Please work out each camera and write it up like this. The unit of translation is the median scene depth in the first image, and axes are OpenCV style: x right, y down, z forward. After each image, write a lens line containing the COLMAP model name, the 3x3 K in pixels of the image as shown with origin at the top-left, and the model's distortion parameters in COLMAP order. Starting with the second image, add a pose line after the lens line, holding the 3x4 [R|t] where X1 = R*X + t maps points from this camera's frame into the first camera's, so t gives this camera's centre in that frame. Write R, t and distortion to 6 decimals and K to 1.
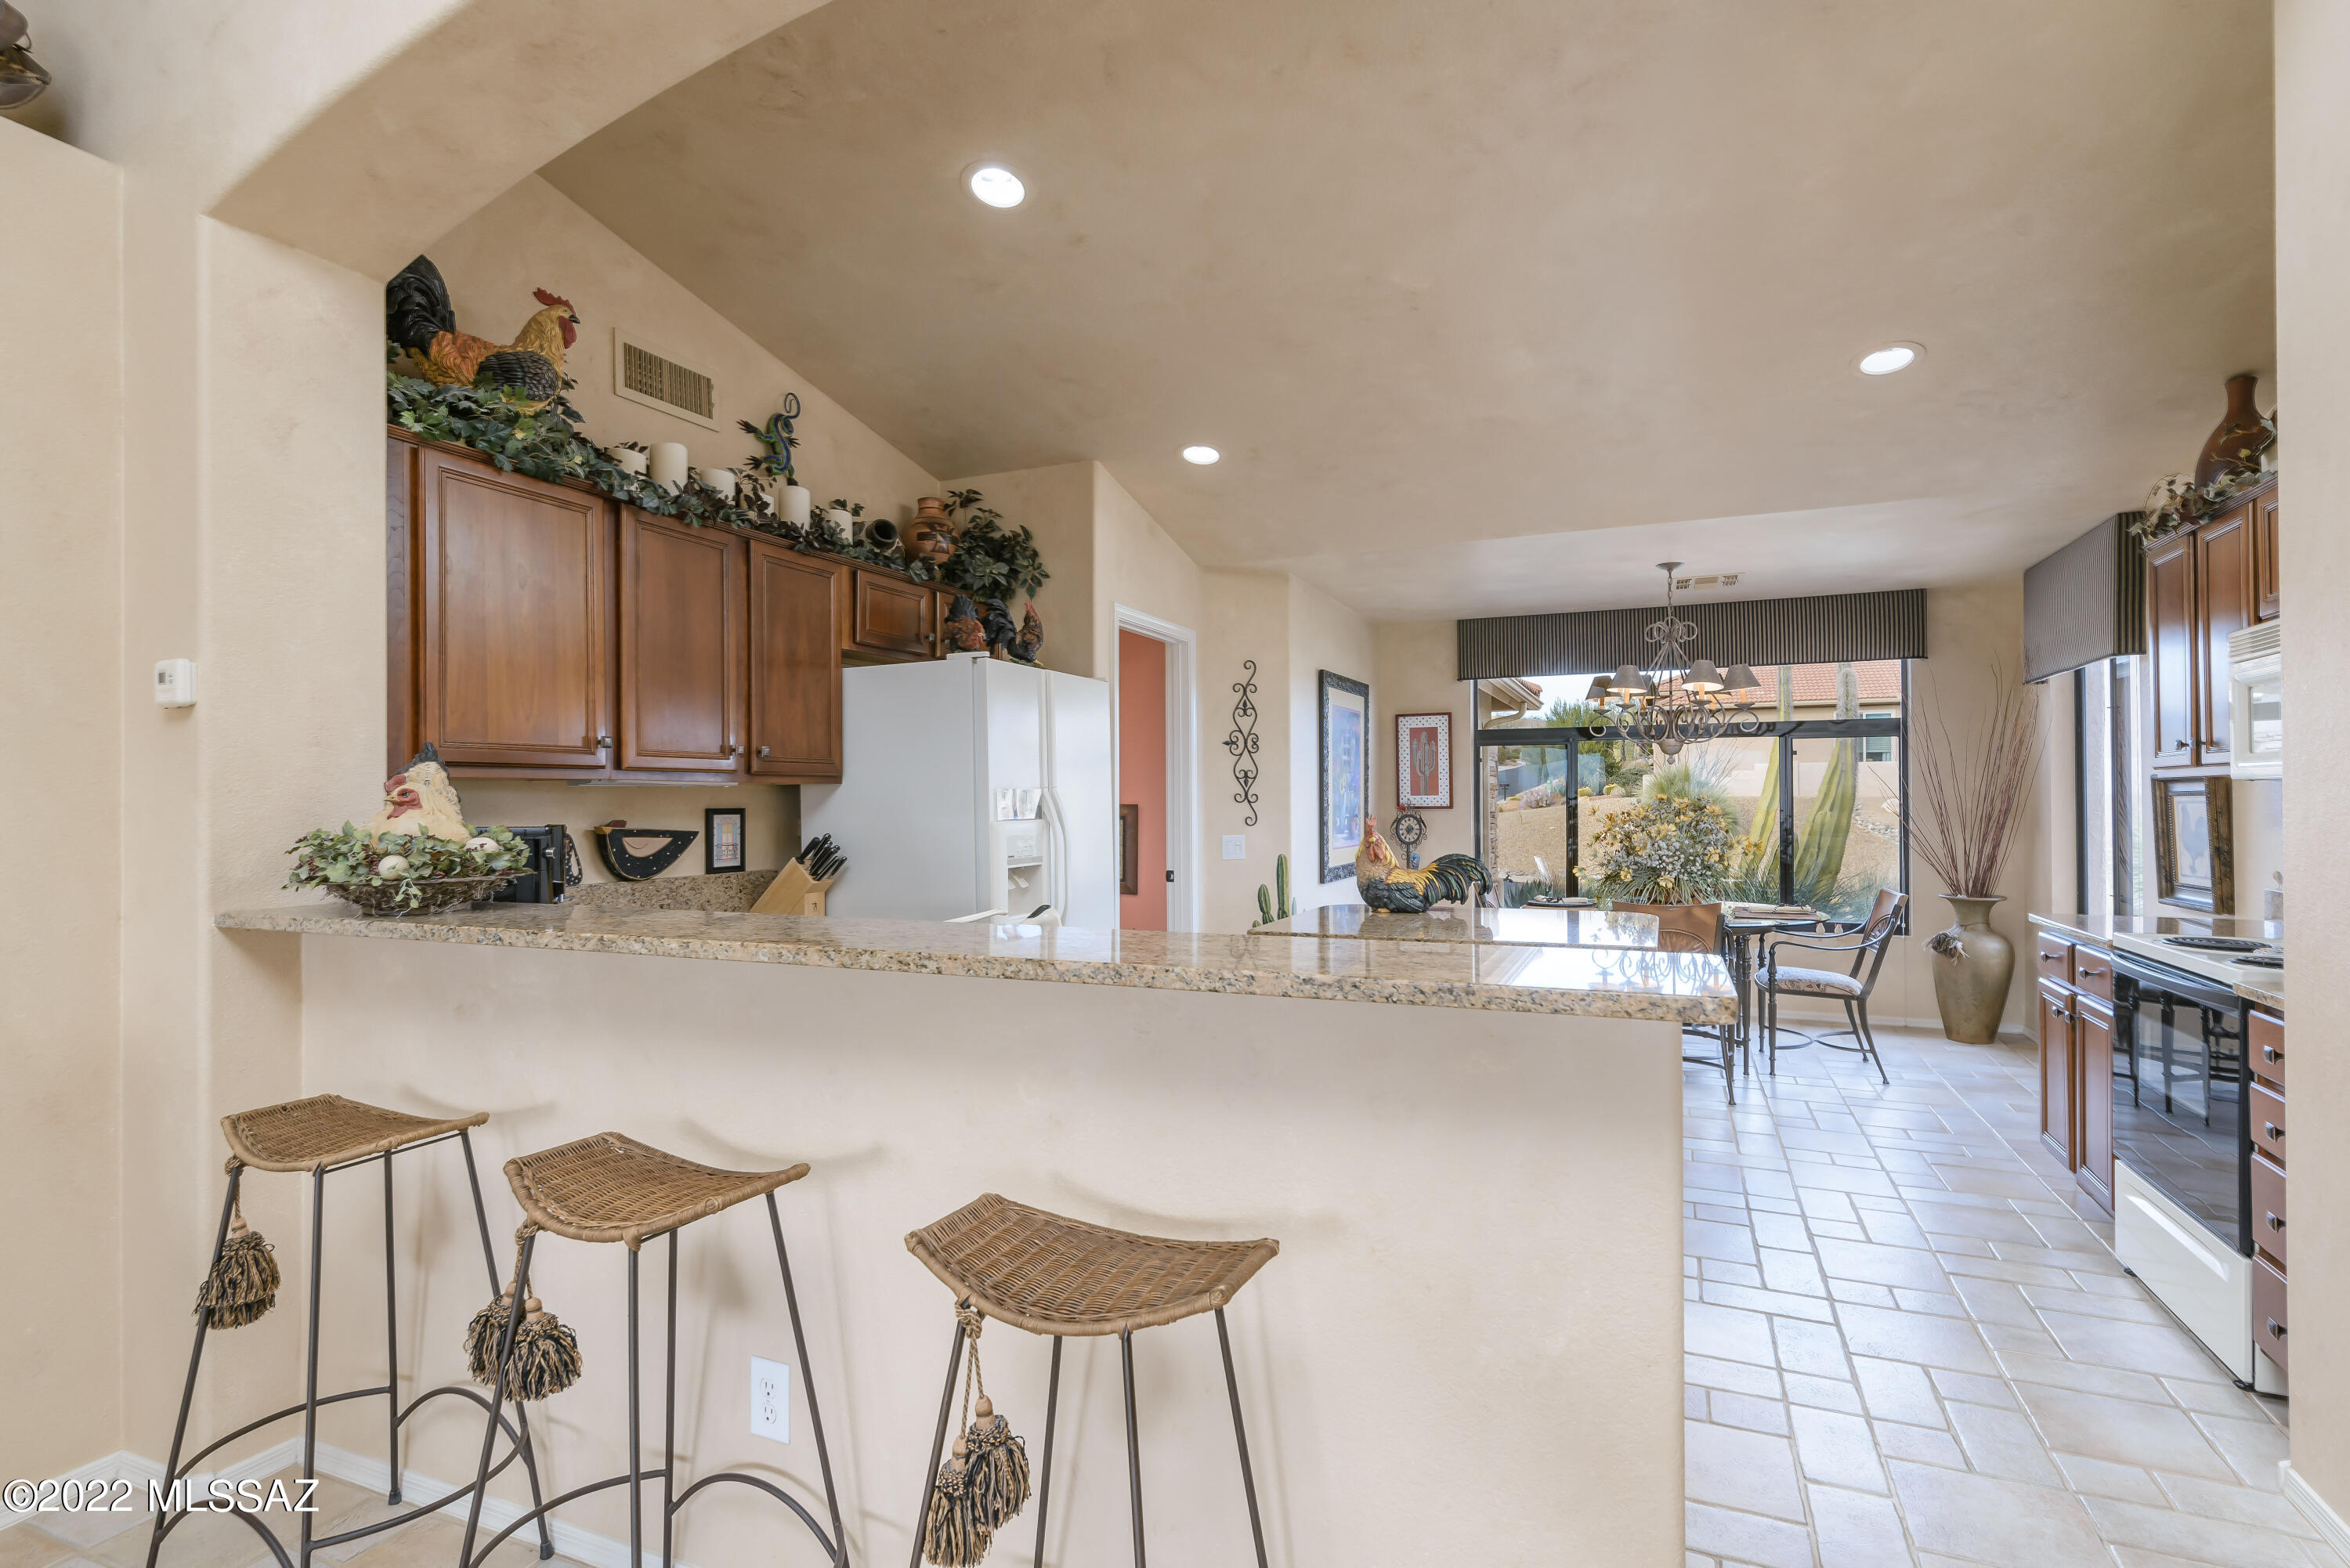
lens RADIAL K [[1142.6, 0, 1177.6], [0, 1142.6, 788.2], [0, 0, 1]] dist [0.004460, -0.000515]
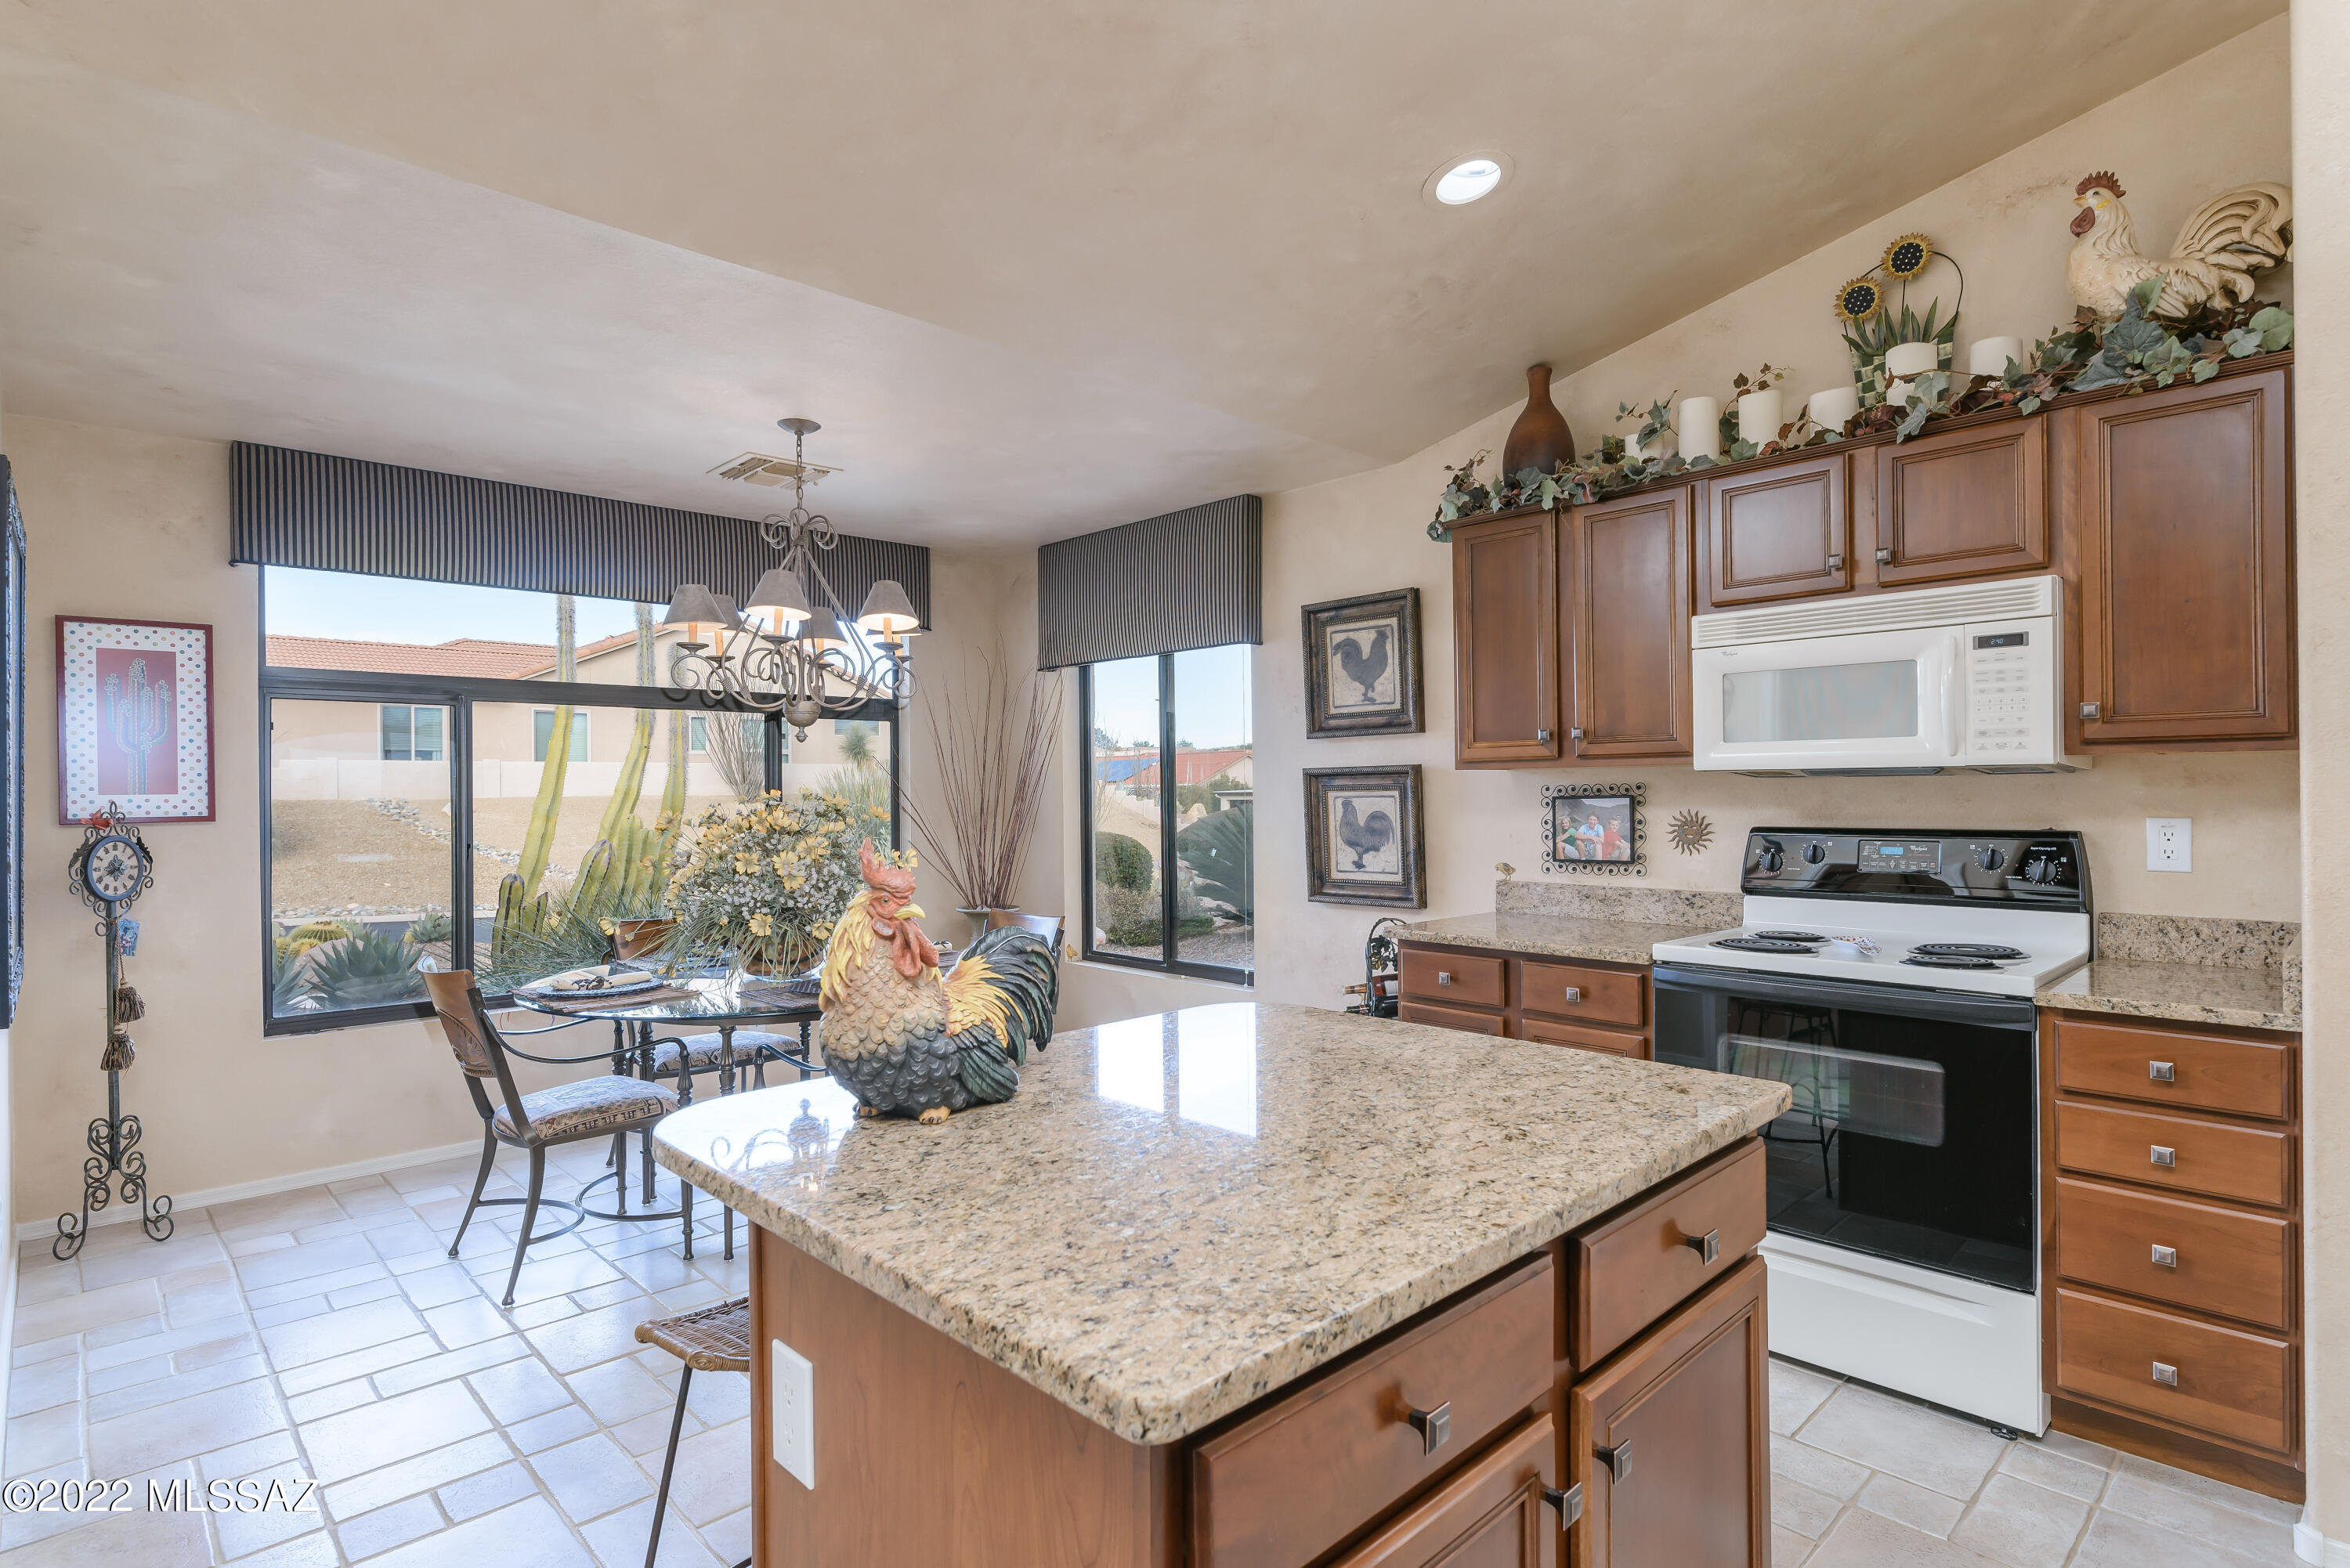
lens RADIAL K [[1181.7, 0, 1173.1], [0, 1181.7, 792.2], [0, 0, 1]] dist [0.001193, -0.002190]
pose [[0.395805, 0.000430, 0.918335, -0.102323], [-0.000468, 1.000000, -0.000266, 0.008499], [-0.918335, -0.000325, 0.395805, 0.674076]]
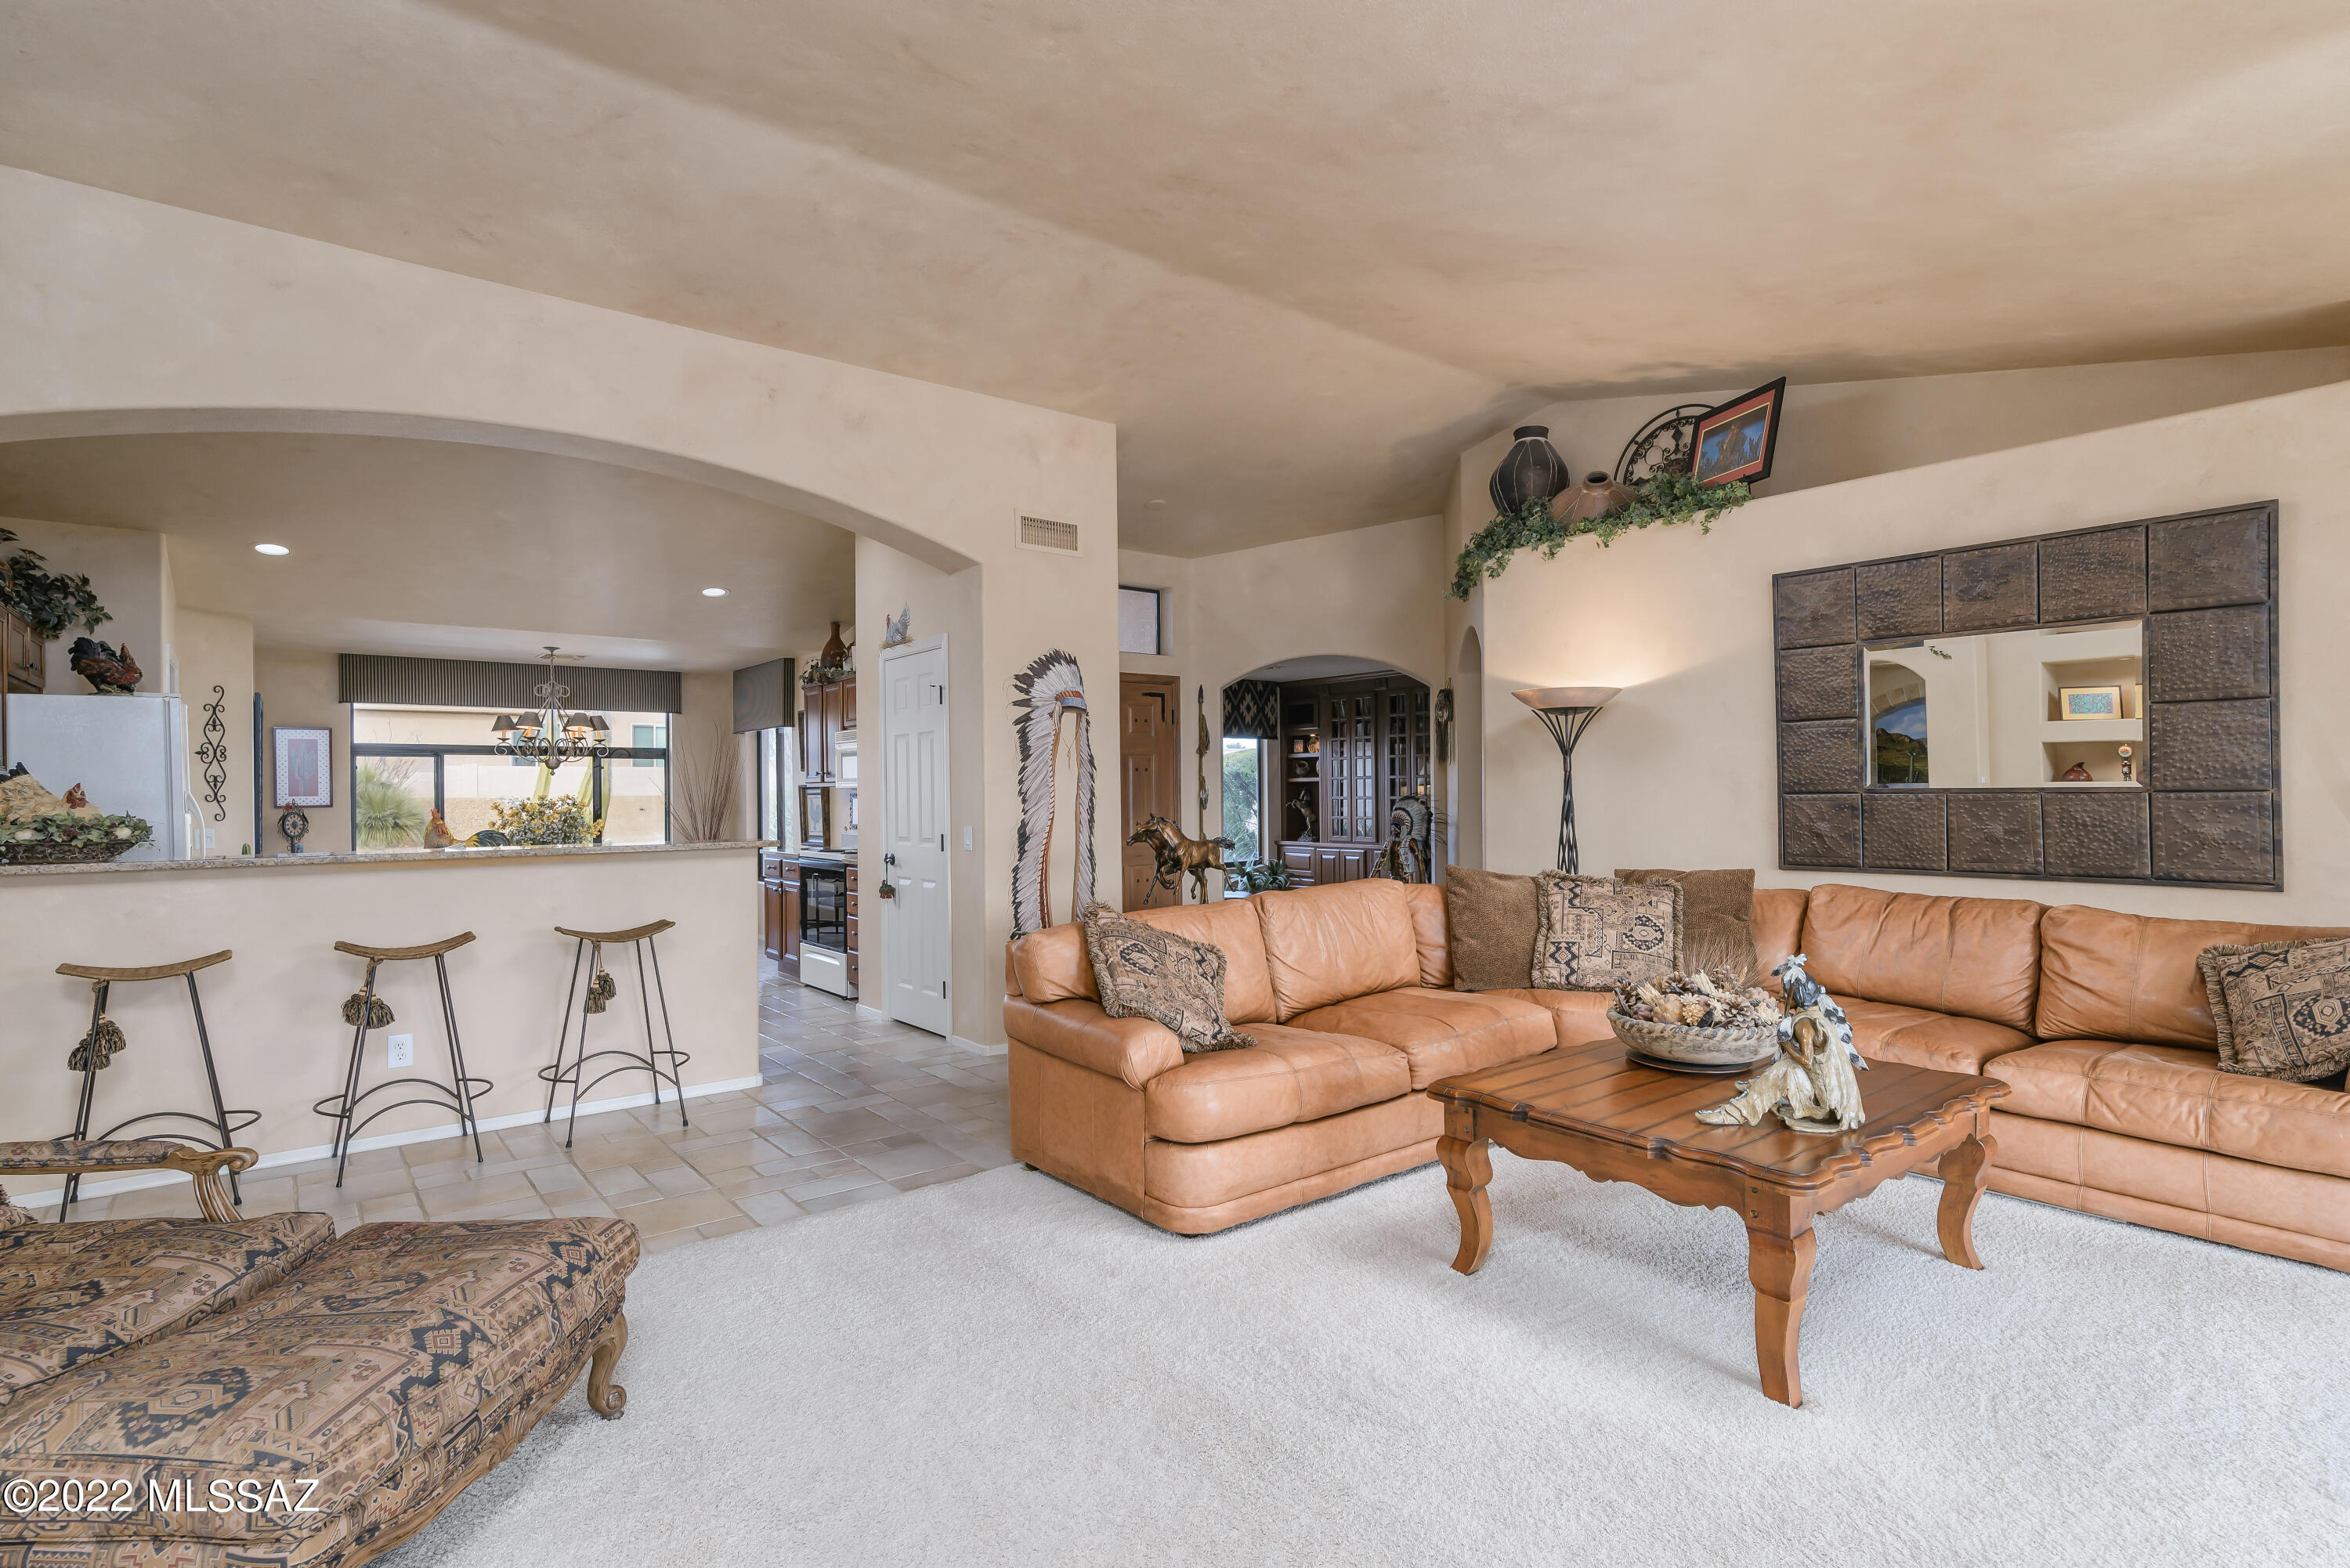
lens RADIAL K [[1142.6, 0, 1175.4], [0, 1142.6, 793.4], [0, 0, 1]] dist [0.004460, -0.000515]
pose [[0.475037, -0.000056, 0.879966, -0.655361], [-0.002333, 0.999996, 0.001323, -0.000991], [-0.879963, -0.002681, 0.475035, -0.597000]]
